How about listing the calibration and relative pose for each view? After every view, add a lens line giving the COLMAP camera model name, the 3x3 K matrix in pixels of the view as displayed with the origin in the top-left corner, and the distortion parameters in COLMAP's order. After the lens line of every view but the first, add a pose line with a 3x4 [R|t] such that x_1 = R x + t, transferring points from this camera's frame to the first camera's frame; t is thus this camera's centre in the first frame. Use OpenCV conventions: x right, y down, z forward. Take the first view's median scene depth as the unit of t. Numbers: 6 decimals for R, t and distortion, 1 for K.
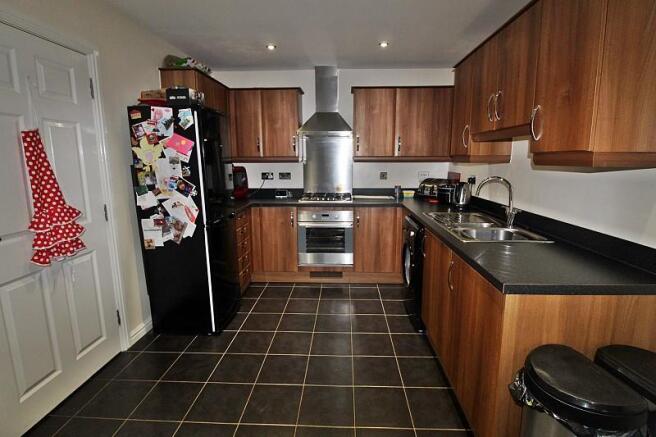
lens RADIAL K [[311.2, 0, 312.8], [0, 311.2, 199.9], [0, 0, 1]] dist [-0.013469, -0.004852]
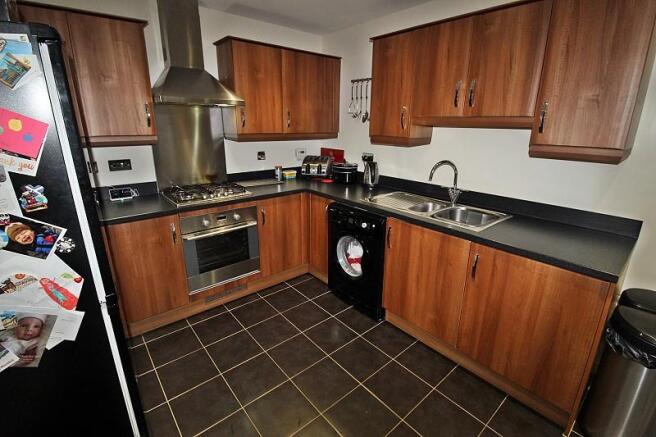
lens RADIAL K [[311.2, 0, 322.1], [0, 311.2, 206.3], [0, 0, 1]] dist [-0.013469, -0.004852]
pose [[0.721312, -0.173439, 0.670542, -0.331625], [0.081166, 0.982635, 0.166852, -0.096246], [-0.687838, -0.065928, 0.722864, 0.374156]]
